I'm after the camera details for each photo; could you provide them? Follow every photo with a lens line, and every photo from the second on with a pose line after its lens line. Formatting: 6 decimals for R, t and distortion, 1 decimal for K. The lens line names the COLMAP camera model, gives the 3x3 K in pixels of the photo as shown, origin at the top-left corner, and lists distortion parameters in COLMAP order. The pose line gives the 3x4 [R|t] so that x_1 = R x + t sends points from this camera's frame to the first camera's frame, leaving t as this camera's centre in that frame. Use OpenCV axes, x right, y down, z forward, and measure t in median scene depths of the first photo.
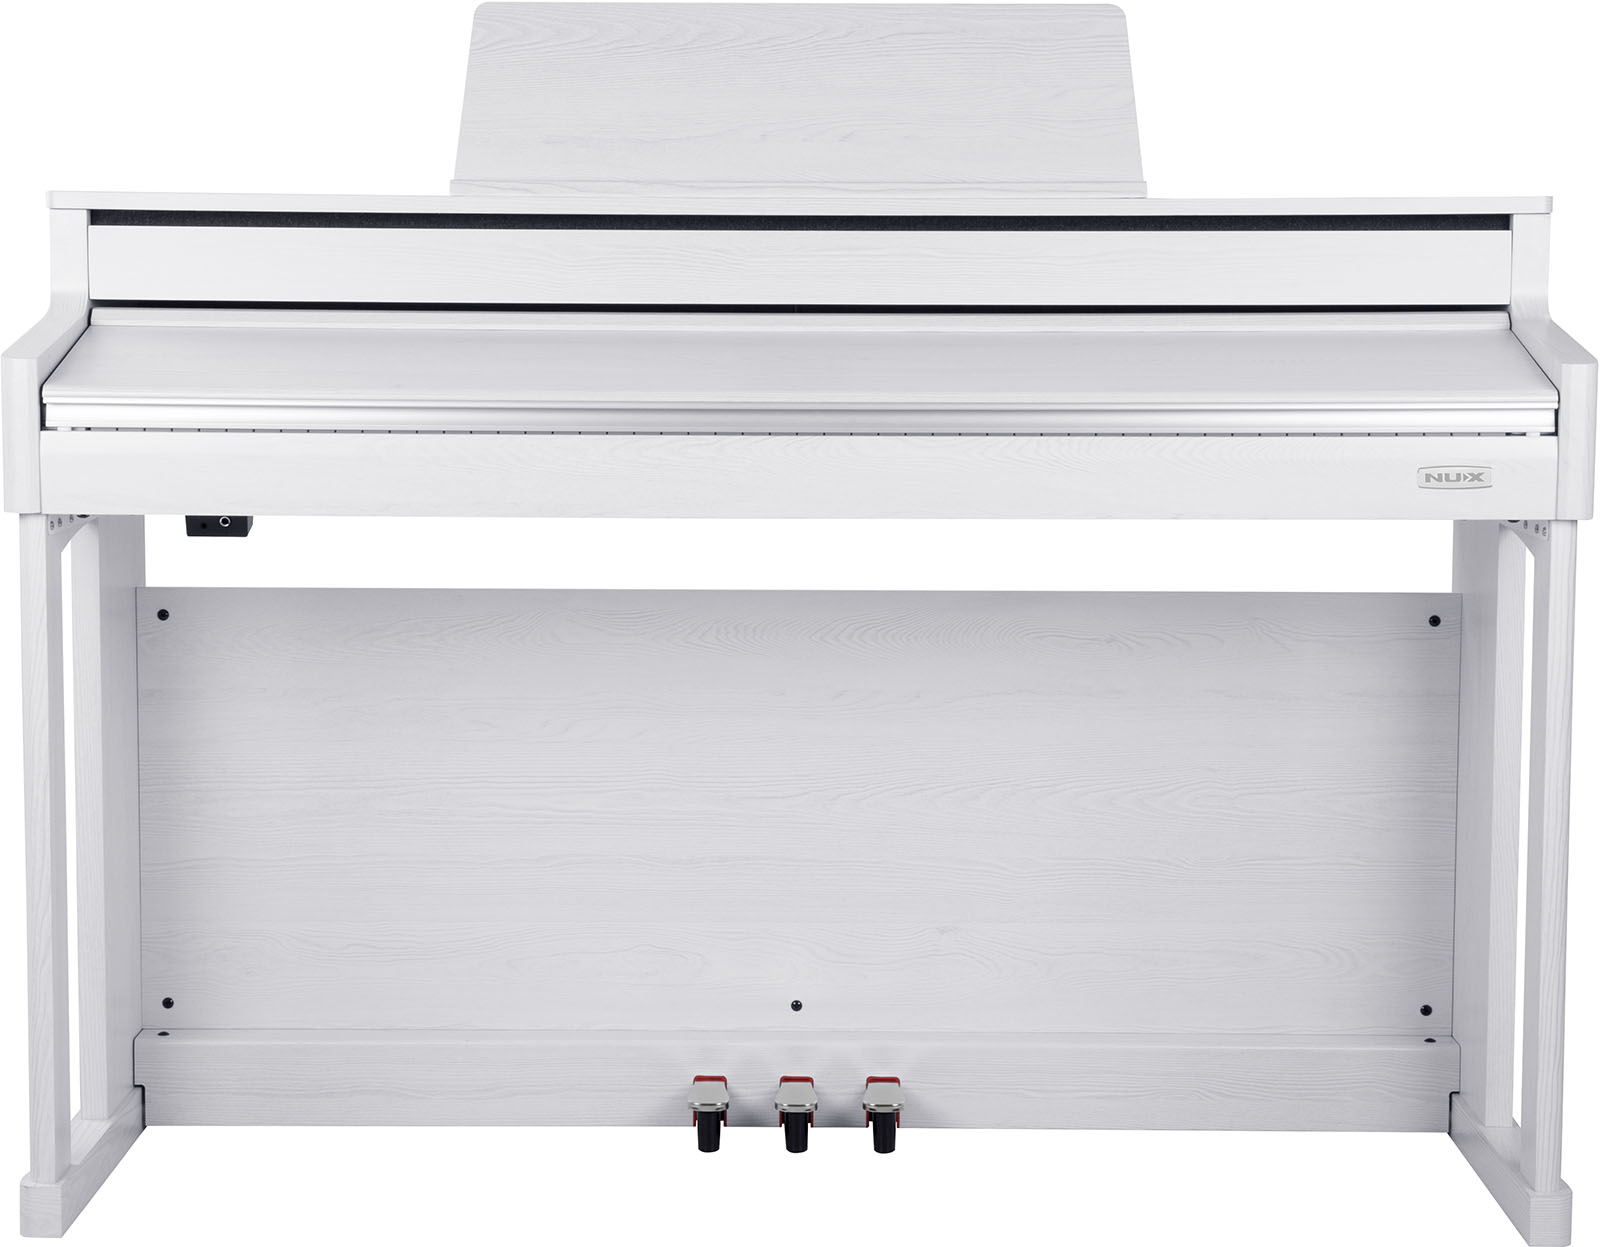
lens RADIAL K [[3462.8, 0, 791.3], [0, 3462.8, 602.2], [0, 0, 1]] dist [0.030811, 0.062914]
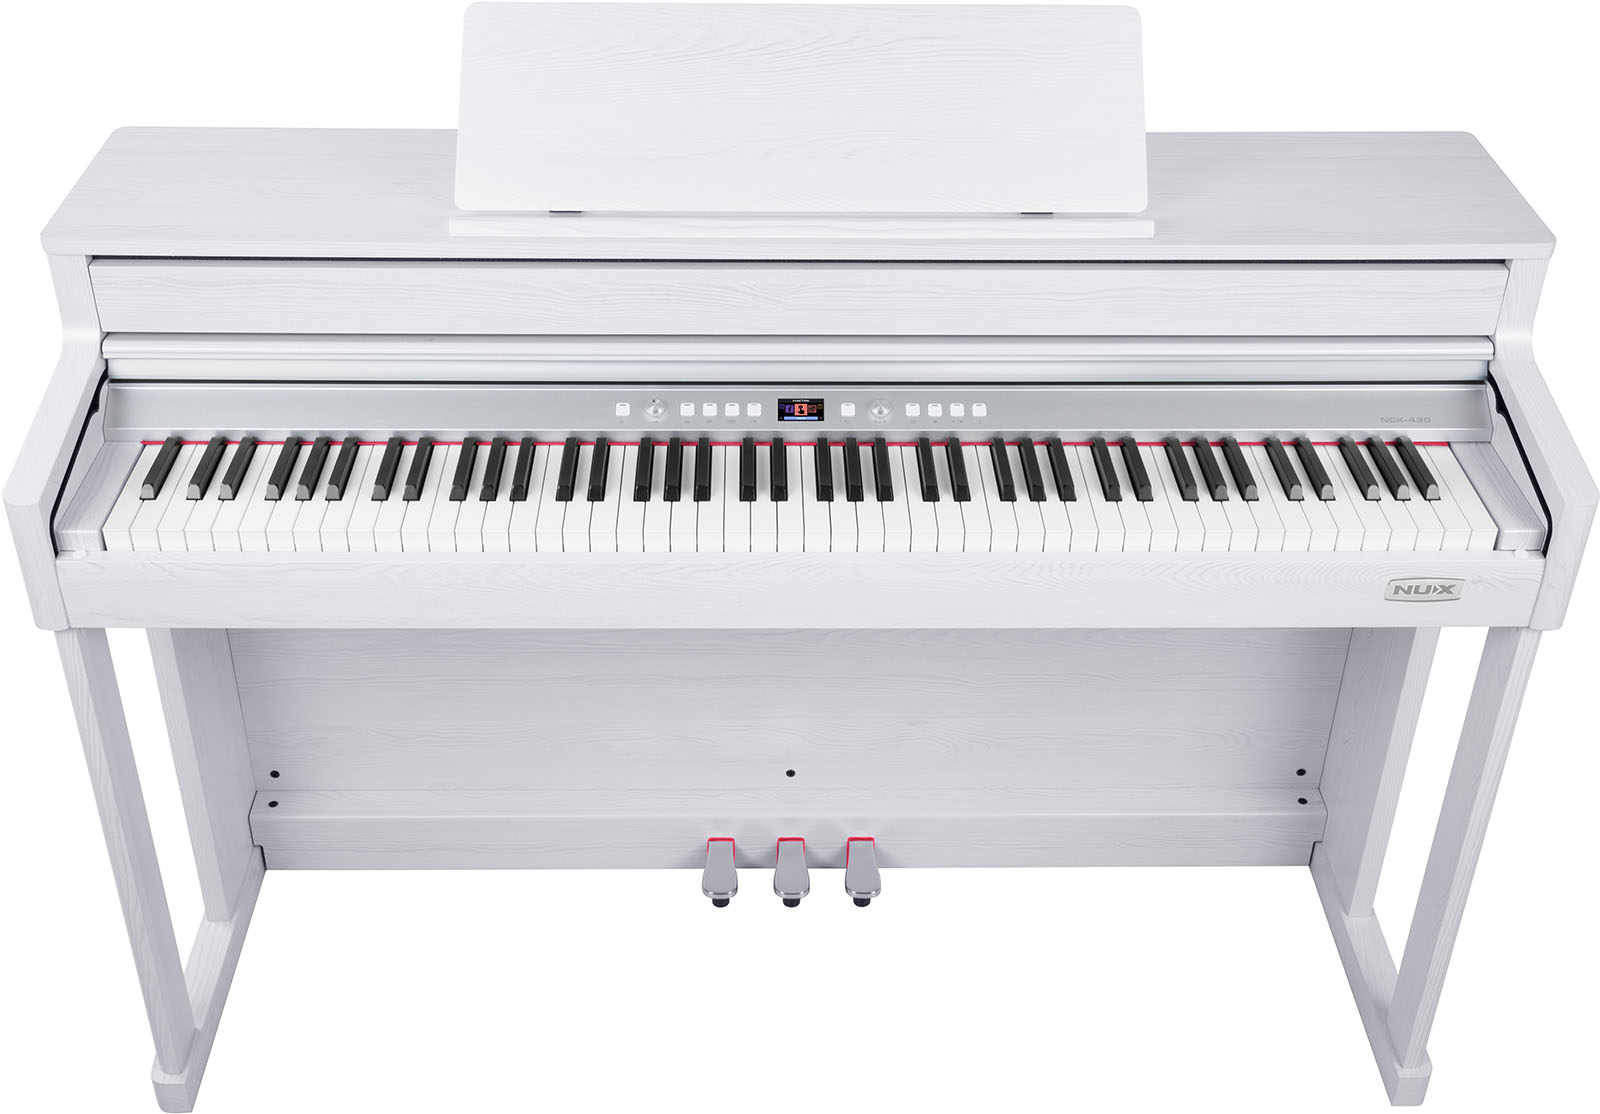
lens RADIAL K [[1935.6, 0, 789.4], [0, 1935.6, 541.9], [0, 0, 1]] dist [-0.009349, 0.022527]
pose [[0.999813, -0.003596, 0.018977, -0.011982], [-0.005506, 0.888670, 0.458514, -0.277944], [-0.018513, -0.458533, 0.888484, 0.443288]]
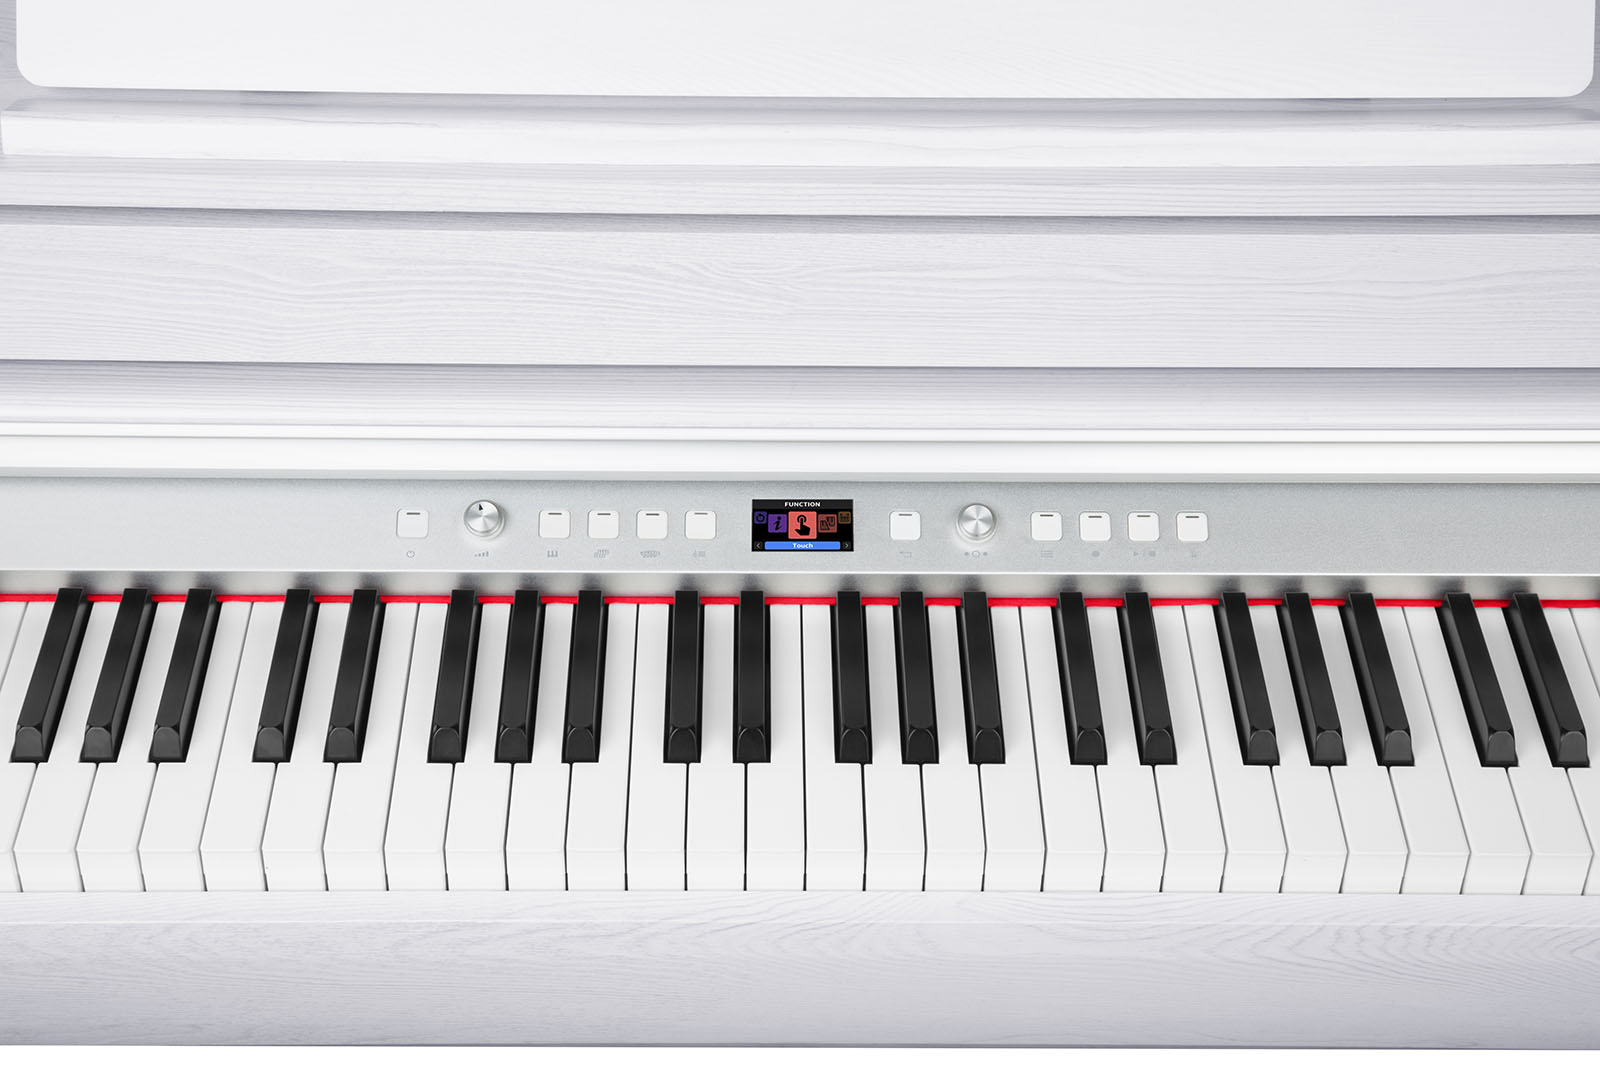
lens RADIAL K [[2947.1, 0, 800.0], [0, 2947.1, 533.5], [0, 0, 1]] dist [0.178368, 0.031290]
pose [[0.999858, 0.000452, 0.016872, -0.005013], [-0.009496, 0.841477, 0.540209, -0.265793], [-0.013953, -0.540292, 0.841362, 0.624049]]
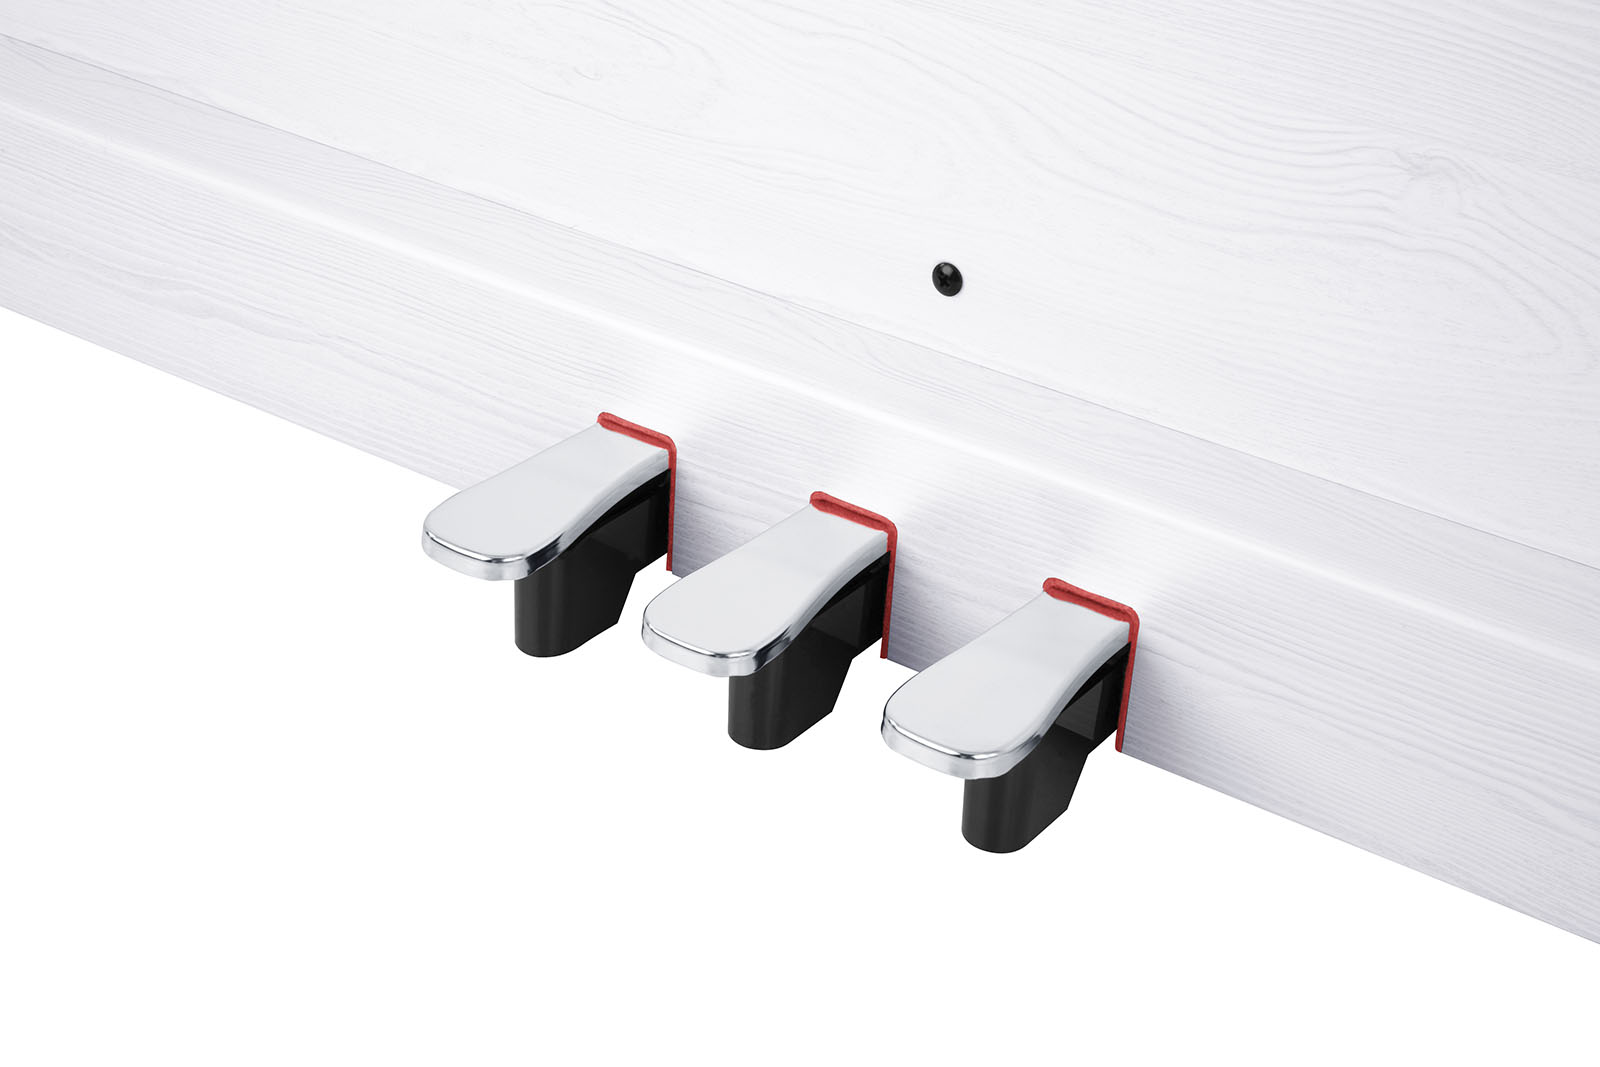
lens RADIAL K [[2947.1, 0, 800.0], [0, 2947.1, 533.5], [0, 0, 1]] dist [0.178368, 0.031290]
pose [[0.822462, 0.306805, -0.478986, 0.129172], [-0.089786, 0.901535, 0.423288, 0.026000], [0.561689, -0.305132, 0.769025, 0.803841]]
